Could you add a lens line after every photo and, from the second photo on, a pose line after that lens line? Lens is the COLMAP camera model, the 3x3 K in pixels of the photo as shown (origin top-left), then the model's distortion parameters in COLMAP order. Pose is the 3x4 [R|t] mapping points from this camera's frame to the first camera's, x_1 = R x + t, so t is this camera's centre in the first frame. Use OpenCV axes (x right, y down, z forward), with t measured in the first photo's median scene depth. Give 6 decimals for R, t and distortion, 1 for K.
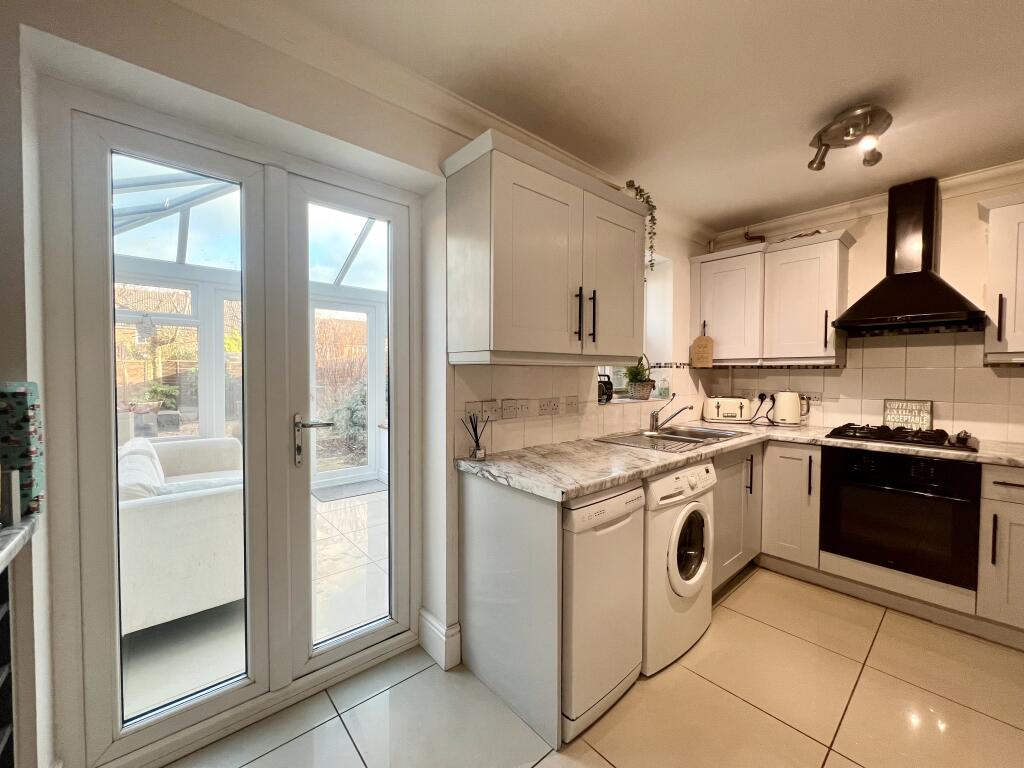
lens RADIAL K [[408.6, 0, 508.8], [0, 408.6, 383.4], [0, 0, 1]] dist [-0.001411, 0.000095]
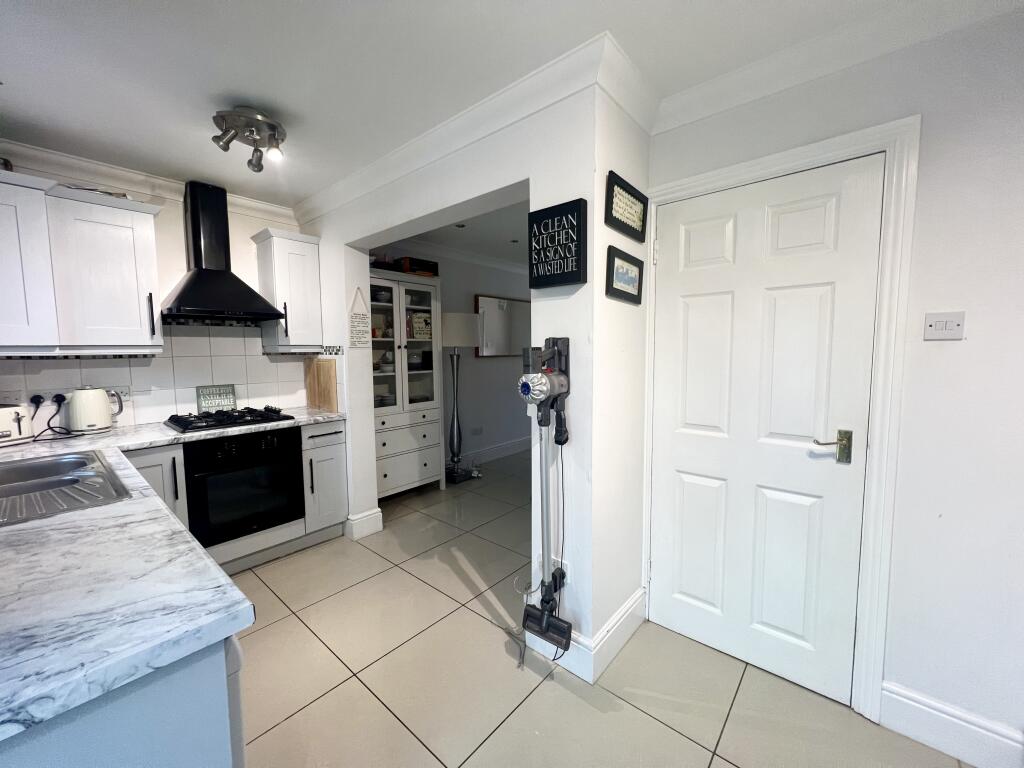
lens RADIAL K [[408.6, 0, 509.1], [0, 408.6, 382.4], [0, 0, 1]] dist [-0.001411, 0.000095]
pose [[-0.146192, -0.081982, 0.985853, -0.220948], [0.036031, 0.995458, 0.088123, -0.035645], [-0.988600, 0.048404, -0.142574, 0.363741]]
